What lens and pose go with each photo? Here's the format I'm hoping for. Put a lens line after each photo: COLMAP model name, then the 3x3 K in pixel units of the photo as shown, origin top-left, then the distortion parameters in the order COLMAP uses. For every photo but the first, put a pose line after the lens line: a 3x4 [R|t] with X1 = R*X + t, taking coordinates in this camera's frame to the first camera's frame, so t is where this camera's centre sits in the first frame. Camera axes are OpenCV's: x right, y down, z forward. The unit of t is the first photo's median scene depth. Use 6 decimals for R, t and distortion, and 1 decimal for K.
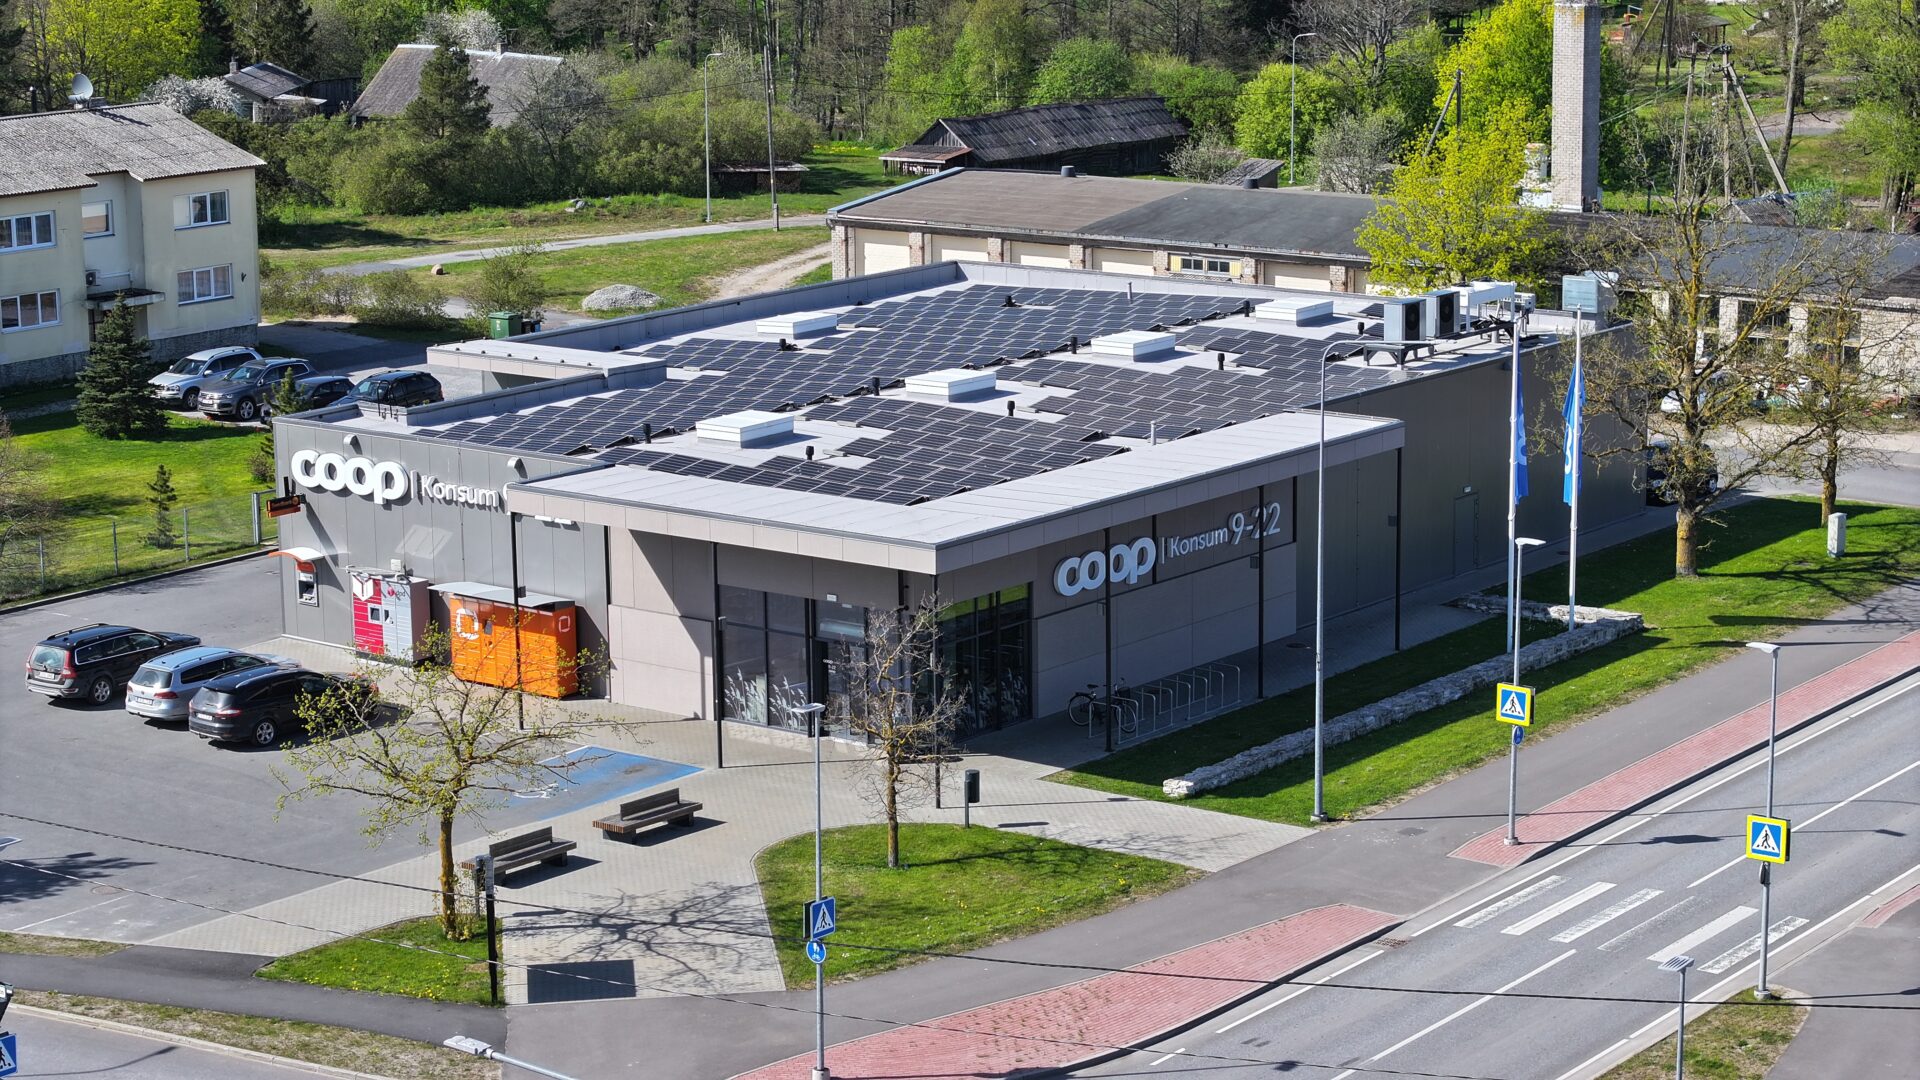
lens RADIAL K [[3866.1, 0, 960.3], [0, 3866.1, 528.1], [0, 0, 1]] dist [-0.151527, 0.000000]
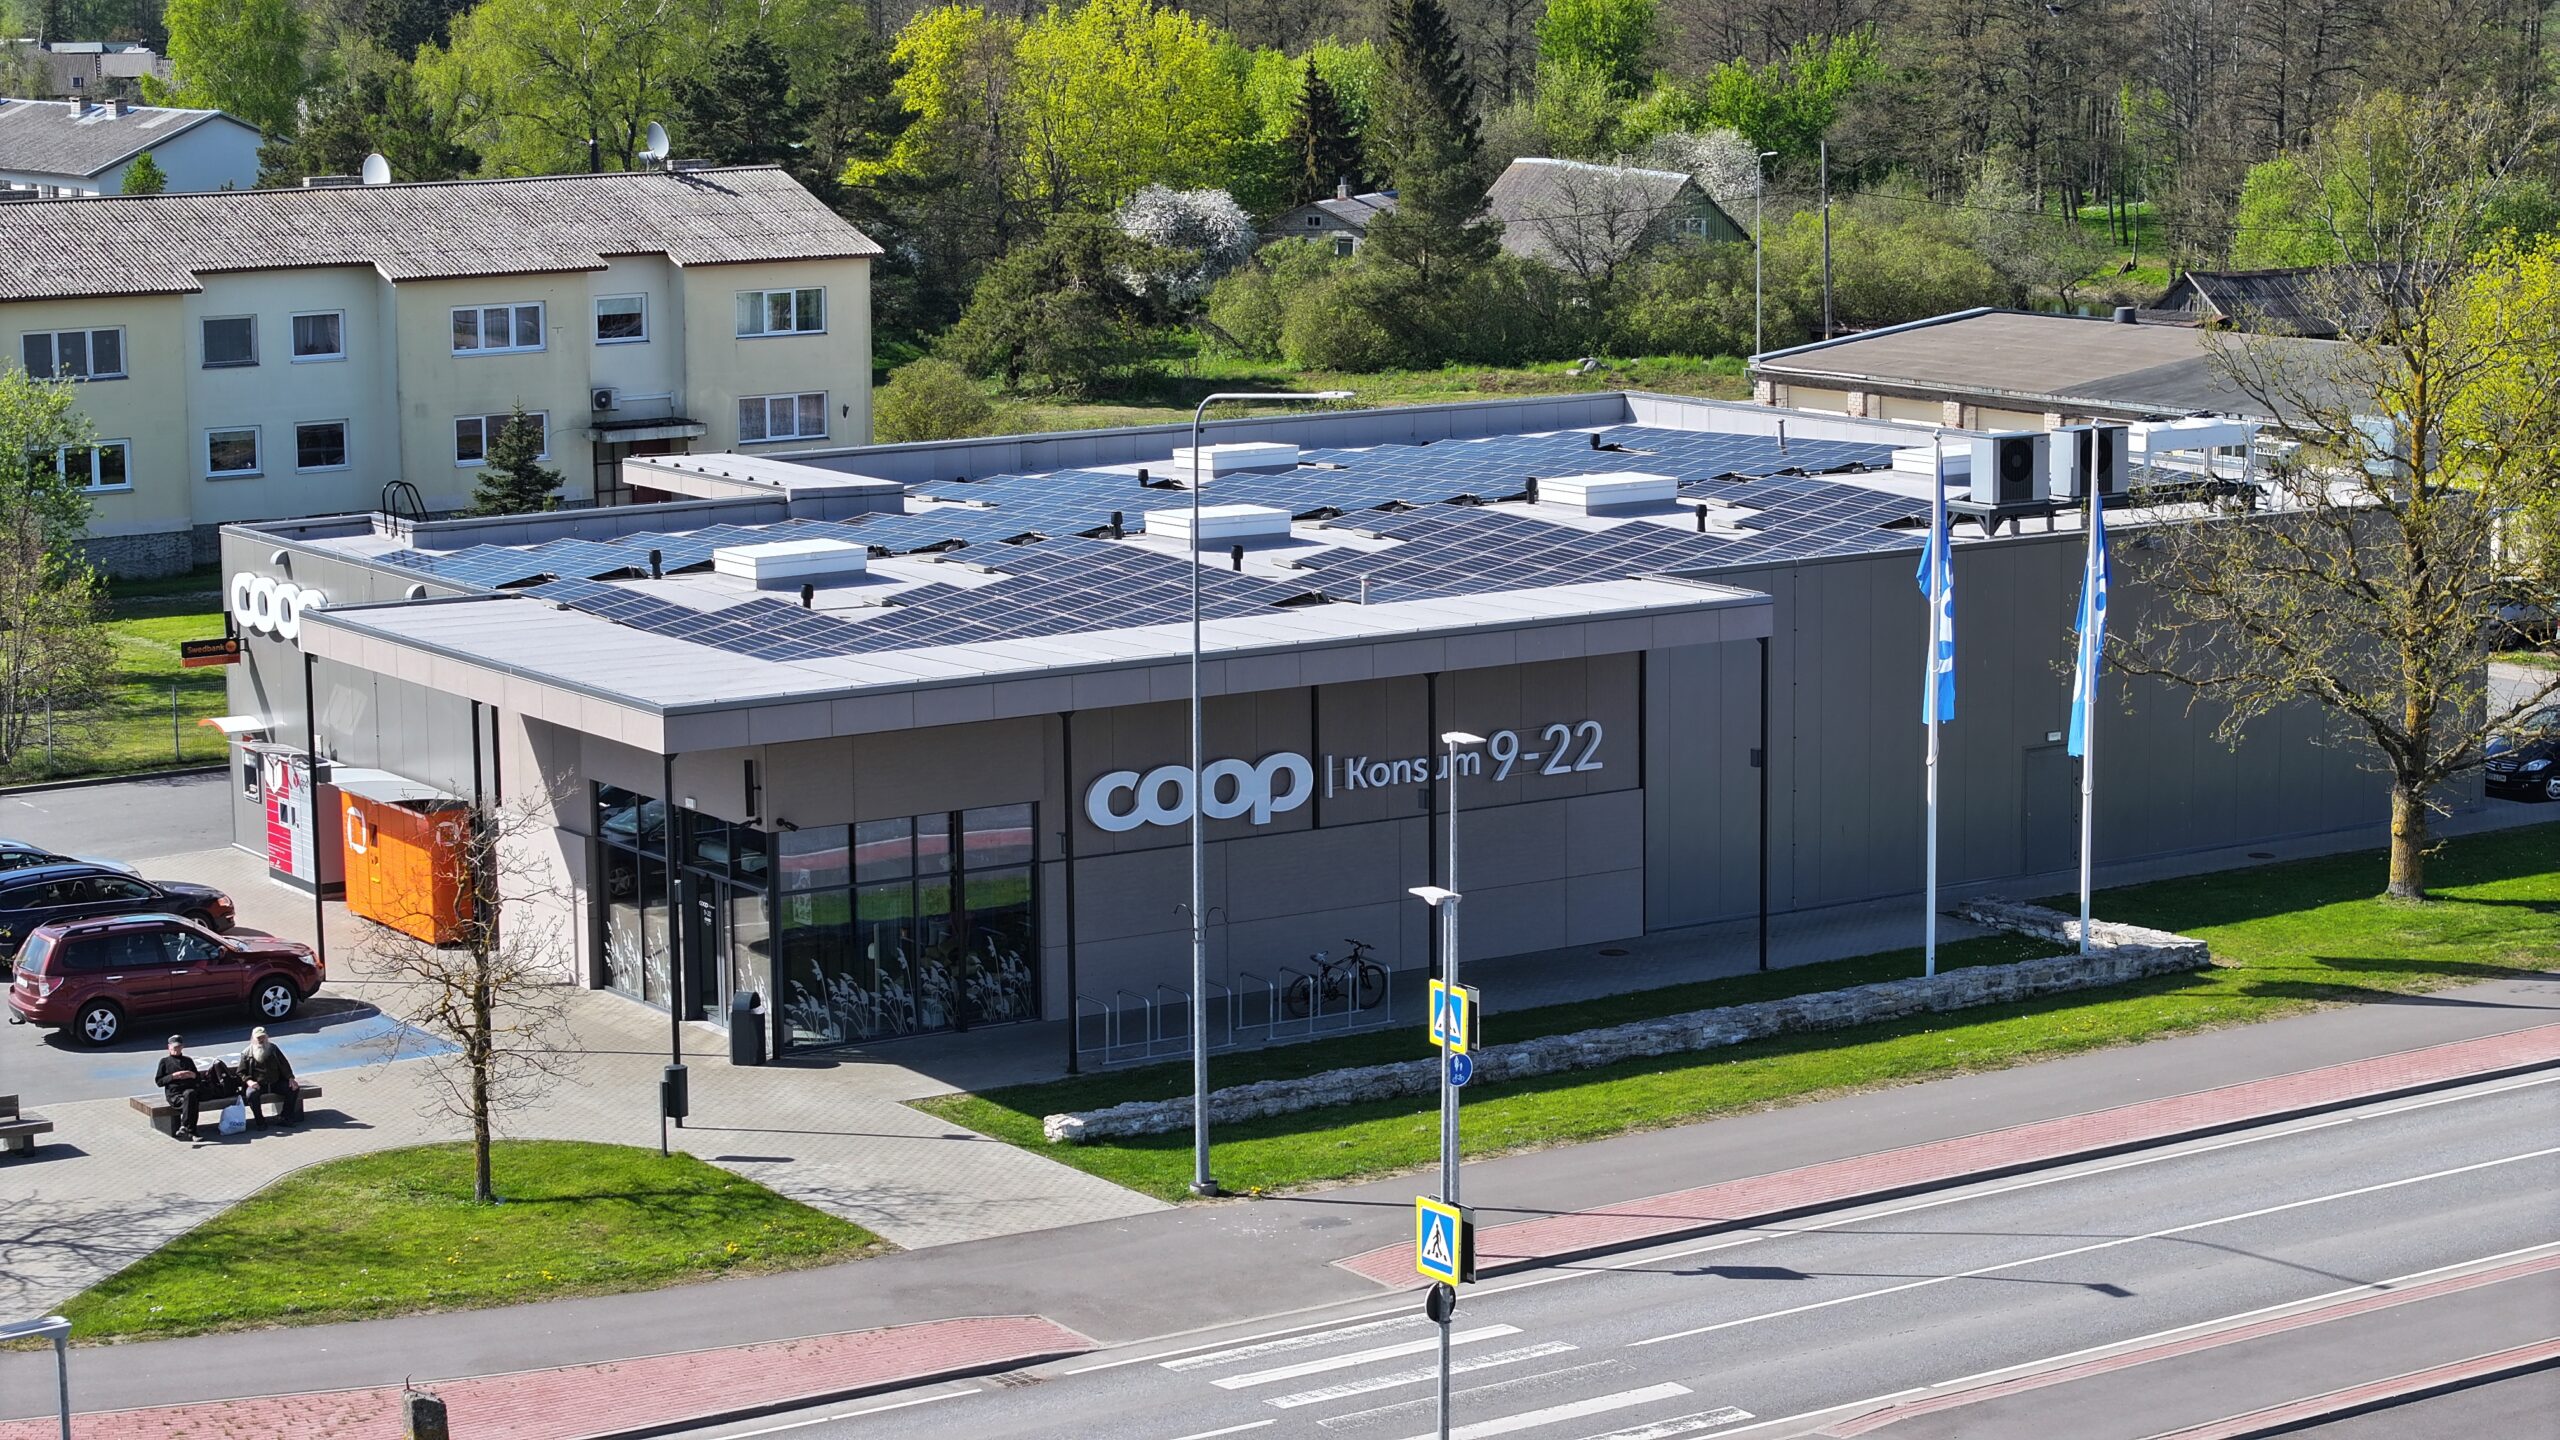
lens RADIAL K [[5154.7, 0, 1279.5], [0, 5154.7, 730.7], [0, 0, 1]] dist [-0.151527, 0.000000]
pose [[0.948230, 0.052173, -0.313268, 0.261379], [-0.063129, 0.997694, -0.024923, 0.016793], [0.311245, 0.043409, 0.949338, 0.171845]]
